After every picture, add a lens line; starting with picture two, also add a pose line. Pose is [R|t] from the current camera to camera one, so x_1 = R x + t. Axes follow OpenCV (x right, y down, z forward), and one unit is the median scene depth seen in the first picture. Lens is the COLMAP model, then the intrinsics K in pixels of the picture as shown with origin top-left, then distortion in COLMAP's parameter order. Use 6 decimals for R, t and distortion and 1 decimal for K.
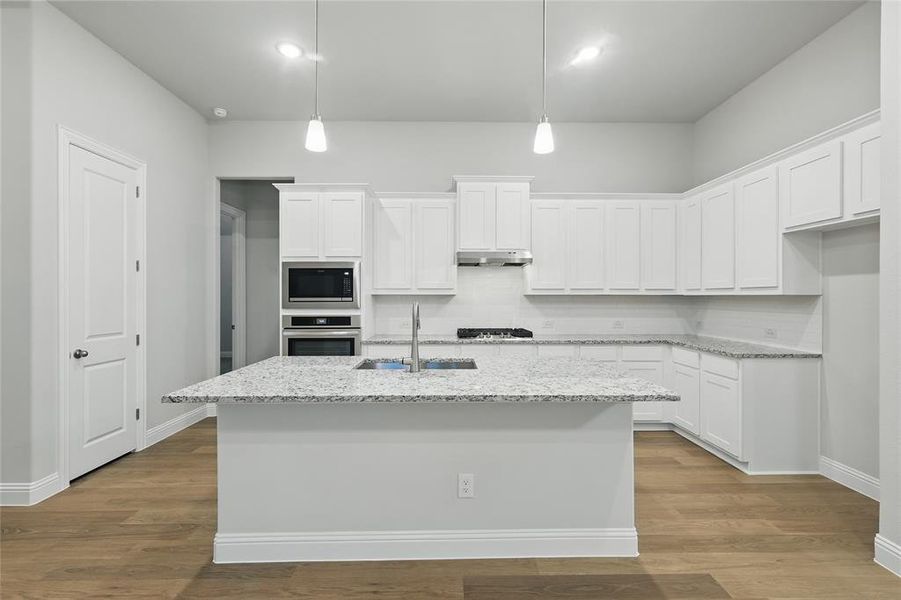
lens RADIAL K [[396.6, 0, 451.0], [0, 396.6, 296.0], [0, 0, 1]] dist [0.001494, -0.000003]
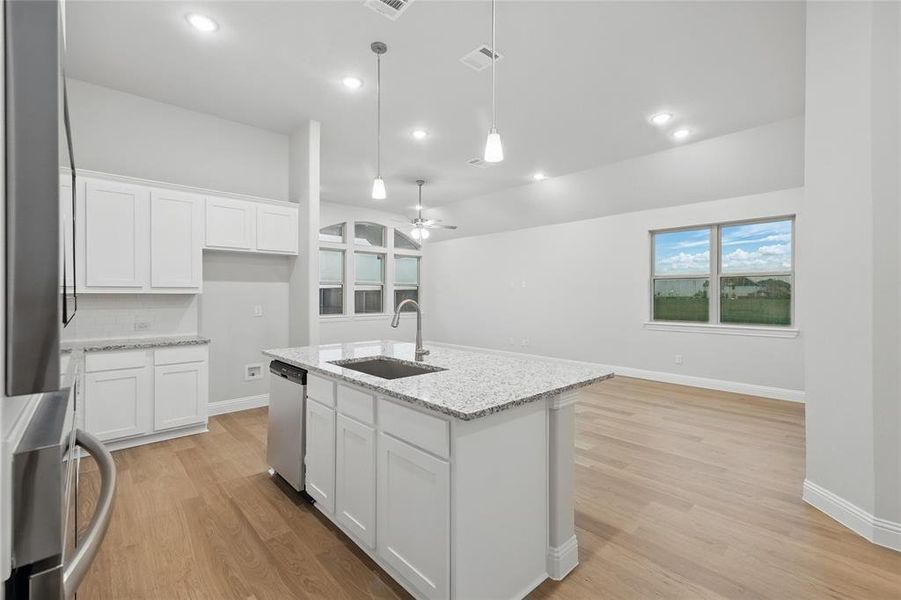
lens RADIAL K [[396.6, 0, 451.0], [0, 396.6, 296.0], [0, 0, 1]] dist [0.001494, -0.000003]
pose [[-0.665715, 0.000199, 0.746206, -0.587894], [-0.001688, 0.999997, -0.001773, 0.004372], [-0.746204, -0.002440, -0.665713, 0.992958]]
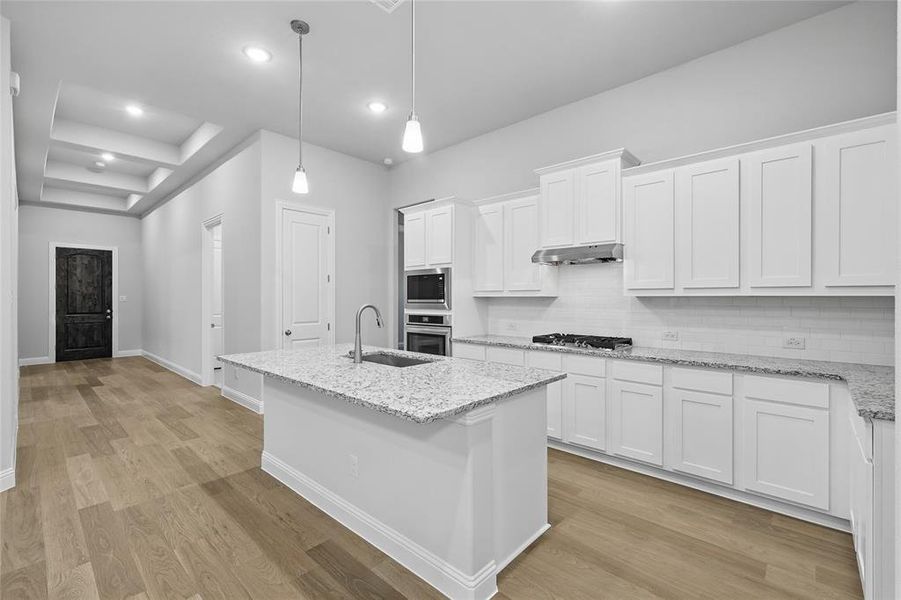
lens RADIAL K [[392.9, 0, 452.6], [0, 392.9, 298.2], [0, 0, 1]] dist [0.002334, 0.000214]
pose [[0.728865, -0.000013, -0.684658, 0.534639], [0.001043, 0.999999, 0.001091, -0.000765], [0.684657, -0.001509, 0.728864, 0.199988]]
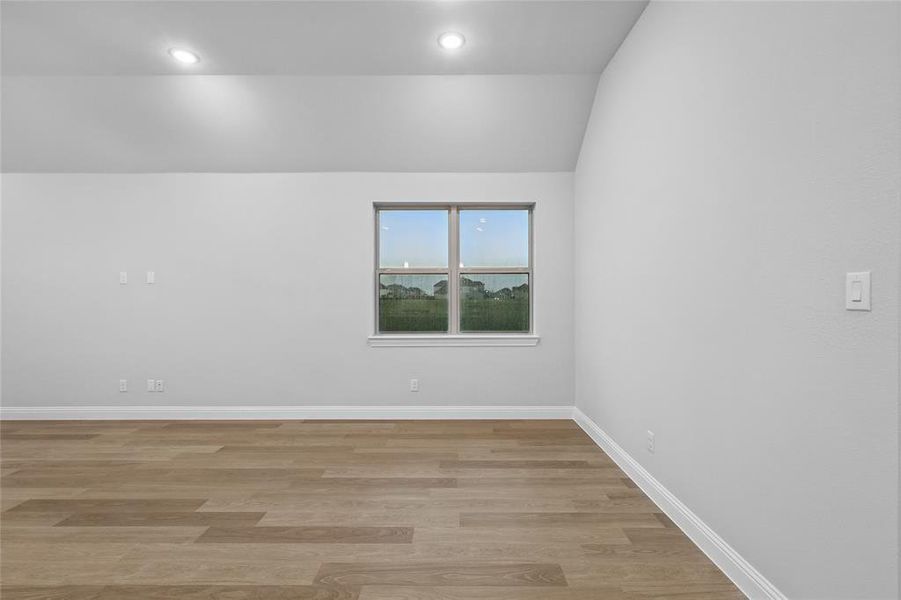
lens RADIAL K [[392.9, 0, 452.6], [0, 392.9, 298.2], [0, 0, 1]] dist [0.002334, 0.000214]
pose [[-0.999835, 0.002819, 0.017953, -0.148329], [0.002832, 0.999996, 0.000742, 0.001362], [-0.017951, 0.000792, -0.999839, 0.402660]]
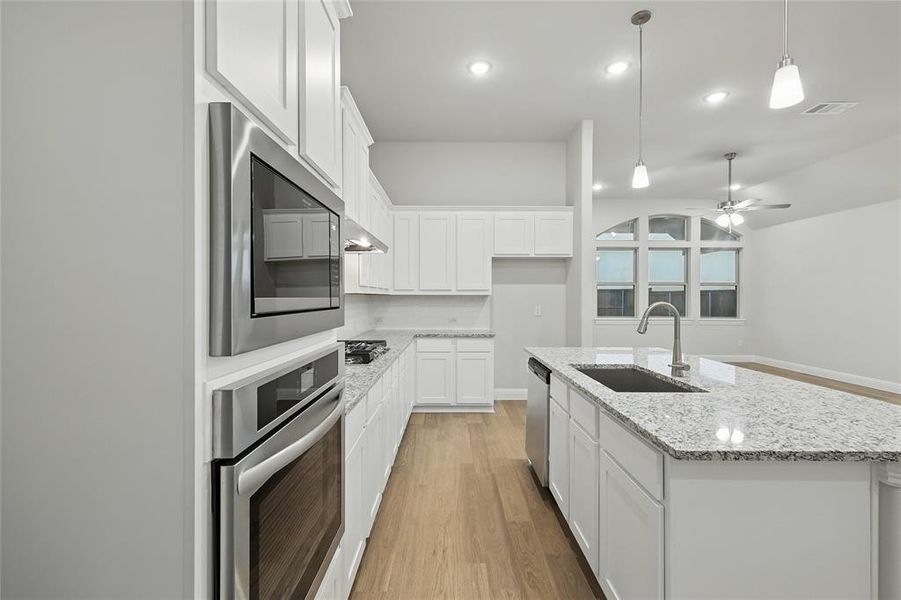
lens RADIAL K [[396.6, 0, 451.0], [0, 396.6, 296.0], [0, 0, 1]] dist [0.001494, -0.000003]
pose [[0.012668, 0.002239, 0.999917, -0.609299], [-0.005007, 0.999985, -0.002176, 0.003928], [-0.999907, -0.004979, 0.012679, 0.895414]]
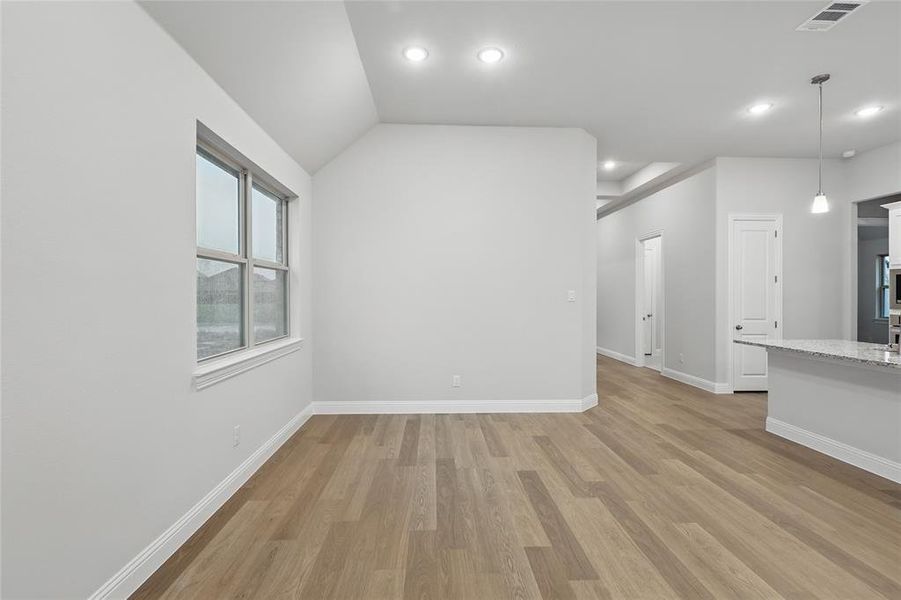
lens RADIAL K [[396.6, 0, 451.0], [0, 396.6, 296.0], [0, 0, 1]] dist [0.001494, -0.000003]
pose [[0.033446, 0.001620, -0.999439, 0.715482], [-0.001967, 0.999997, 0.001556, -0.005535], [0.999439, 0.001913, 0.033449, -0.349801]]
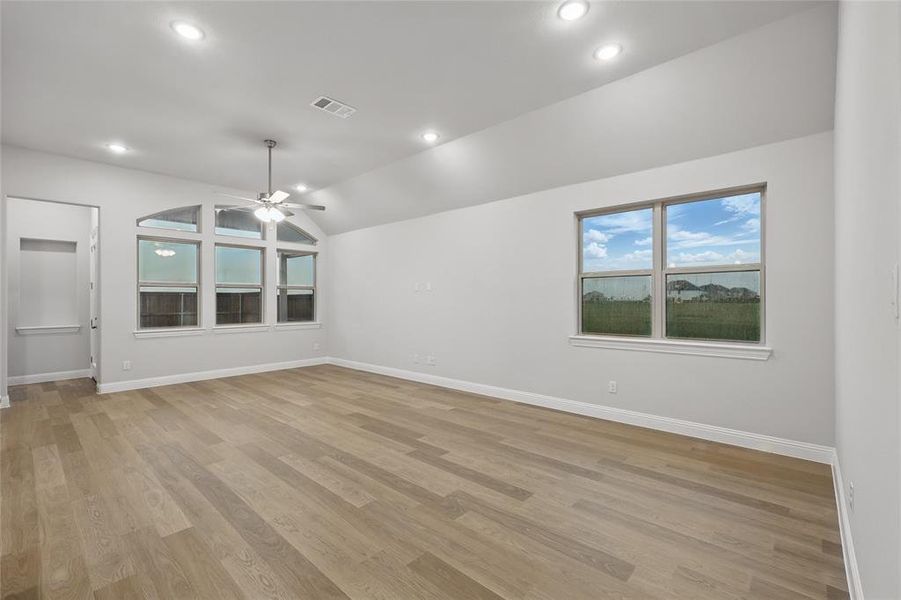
lens RADIAL K [[390.8, 0, 450.5], [0, 390.8, 300.0], [0, 0, 1]] dist [-0.000972, 0.000056]
pose [[-0.729489, 0.004130, 0.683980, -0.450194], [0.002248, 0.999991, -0.003642, 0.002361], [-0.683989, -0.001119, -0.729491, 0.425215]]
